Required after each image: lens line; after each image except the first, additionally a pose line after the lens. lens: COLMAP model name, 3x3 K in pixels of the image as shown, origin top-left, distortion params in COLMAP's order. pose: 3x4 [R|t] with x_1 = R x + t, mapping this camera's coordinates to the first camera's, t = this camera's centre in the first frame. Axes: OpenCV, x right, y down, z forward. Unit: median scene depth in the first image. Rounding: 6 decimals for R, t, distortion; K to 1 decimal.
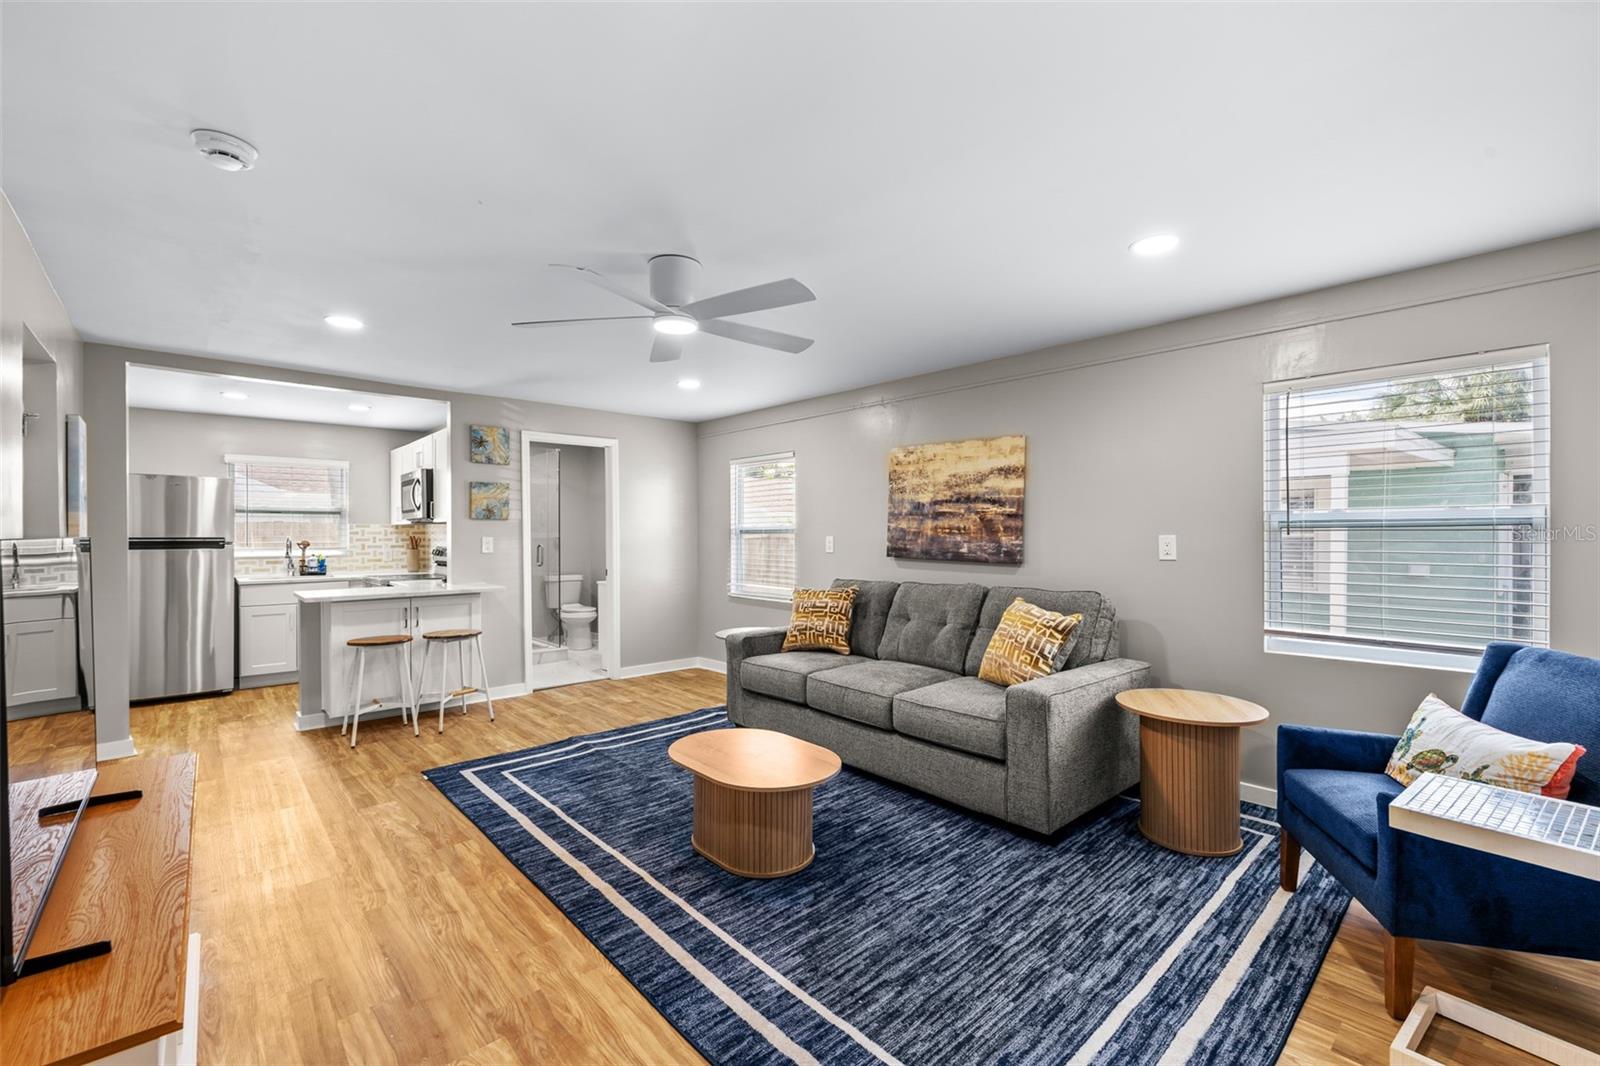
lens RADIAL K [[664.6, 0, 791.7], [0, 664.6, 536.3], [0, 0, 1]] dist [-0.001368, -0.000072]
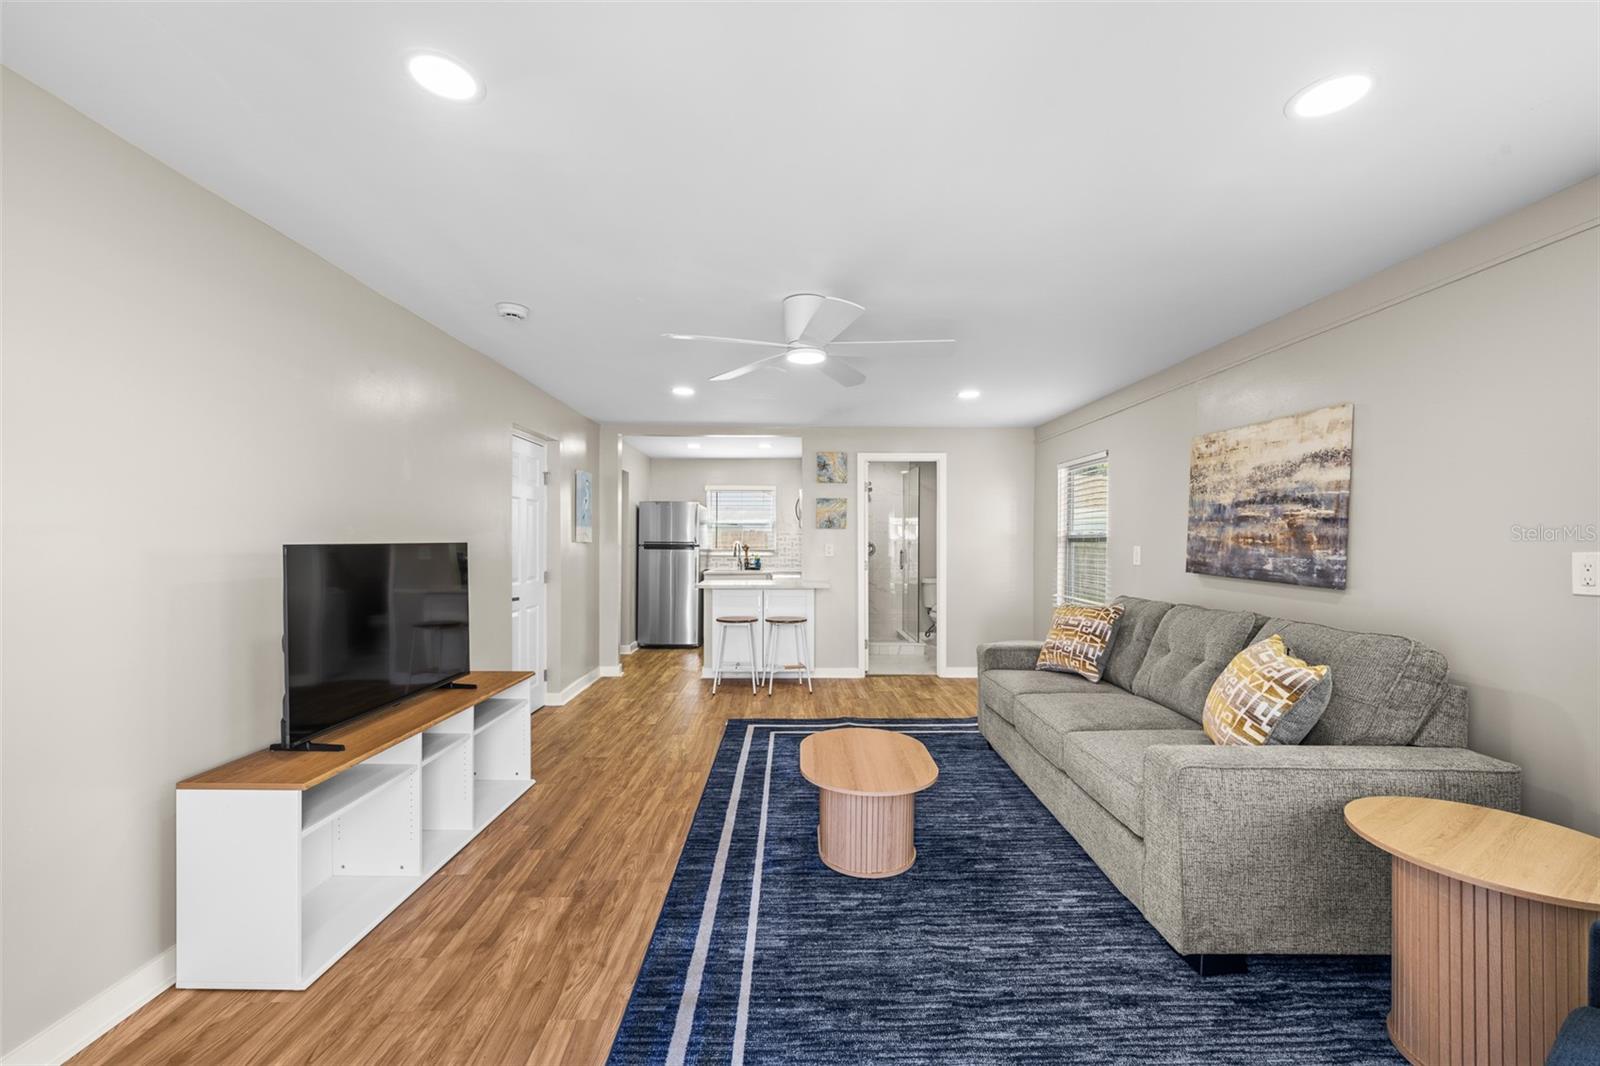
lens RADIAL K [[630.9, 0, 806.2], [0, 630.9, 545.2], [0, 0, 1]] dist [-0.001903, 0.000539]
pose [[0.757307, 0.011001, -0.652966, 0.326161], [-0.007999, 0.999939, 0.007569, -0.004664], [0.653010, -0.000509, 0.757349, 0.122846]]
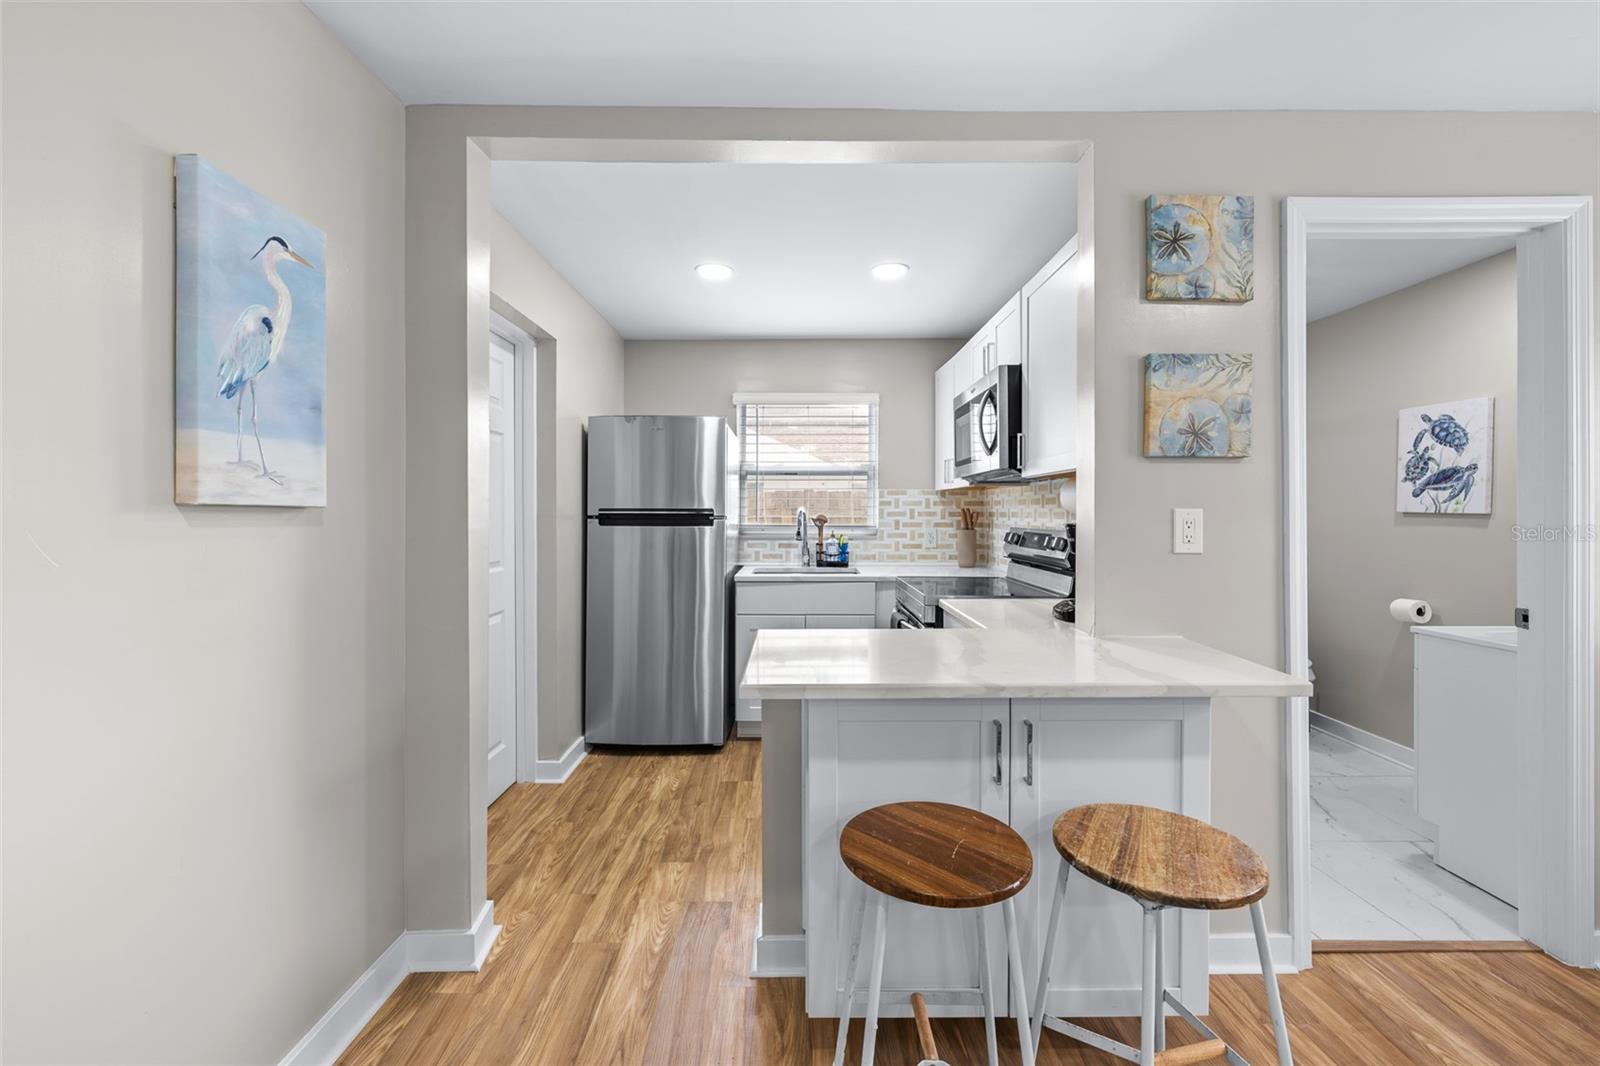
lens RADIAL K [[640.7, 0, 802.9], [0, 640.7, 514.3], [0, 0, 1]] dist [0.000552, 0.000063]
pose [[0.747797, 0.007023, -0.663890, -0.476095], [-0.004152, 0.999974, 0.005902, 0.003922], [0.663914, -0.001657, 0.747807, 0.751058]]
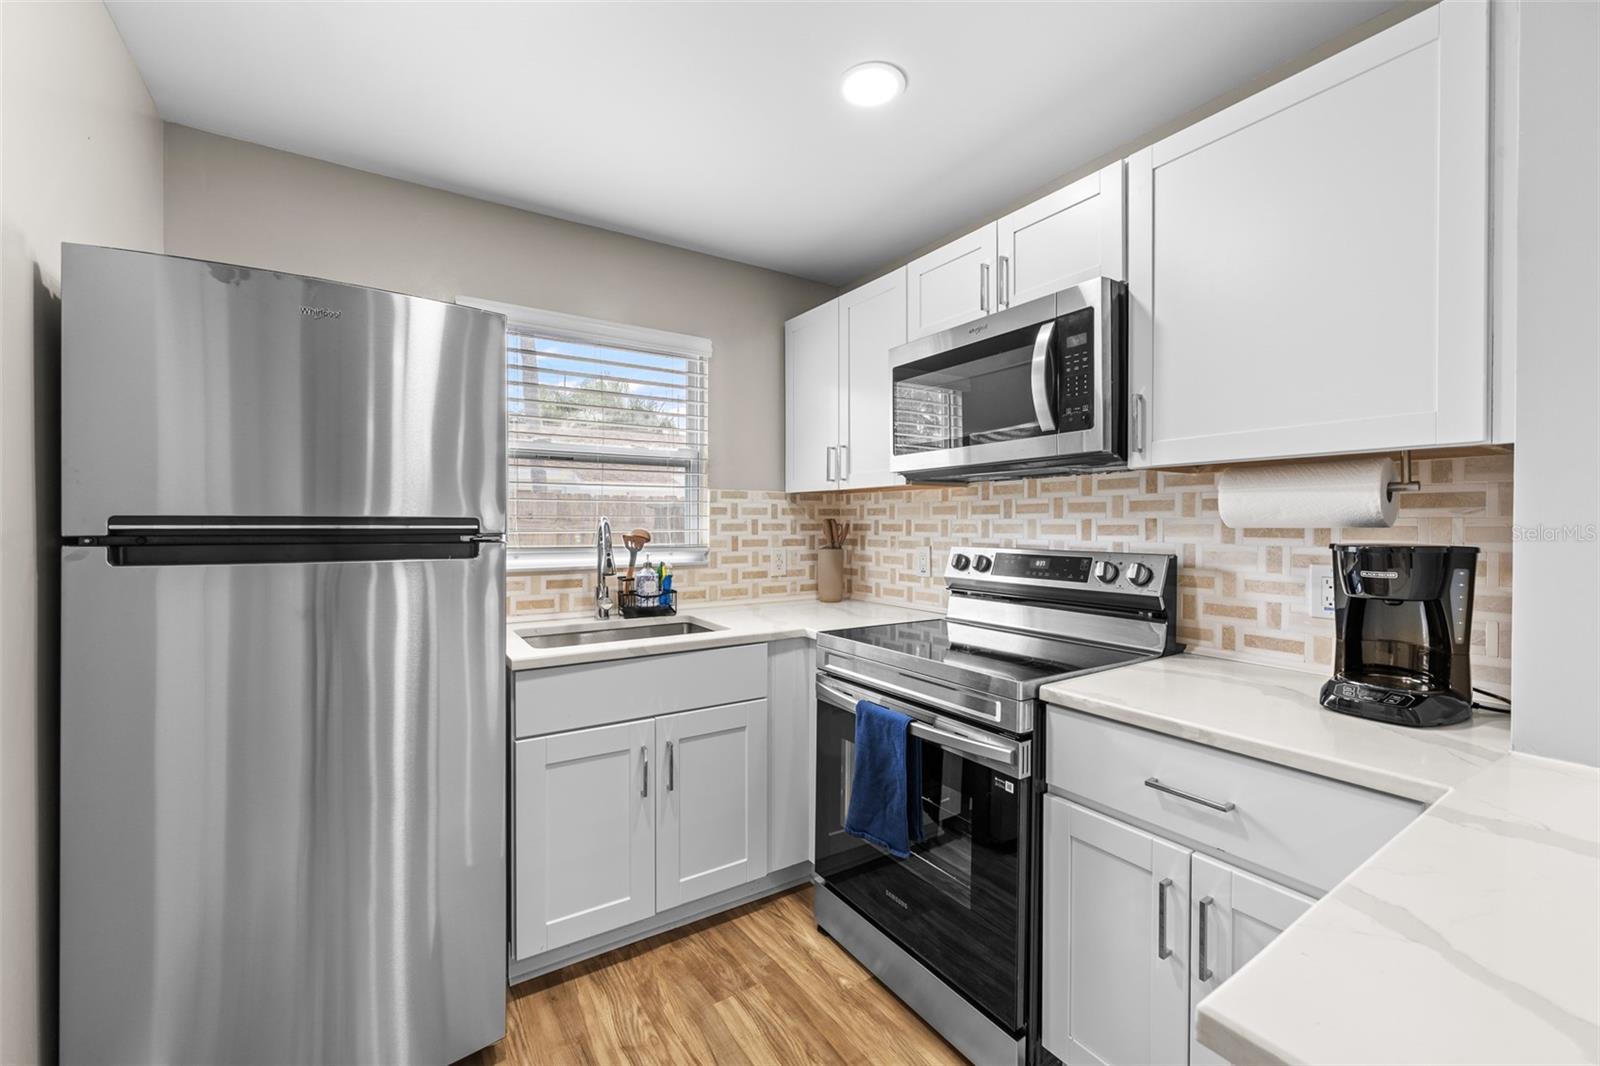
lens RADIAL K [[640.7, 0, 802.9], [0, 640.7, 514.3], [0, 0, 1]] dist [0.000552, 0.000063]
pose [[0.988341, 0.000478, -0.152253, -0.856156], [-0.002785, 0.999885, -0.014941, 0.005142], [0.152228, 0.015190, 0.988229, 0.951013]]
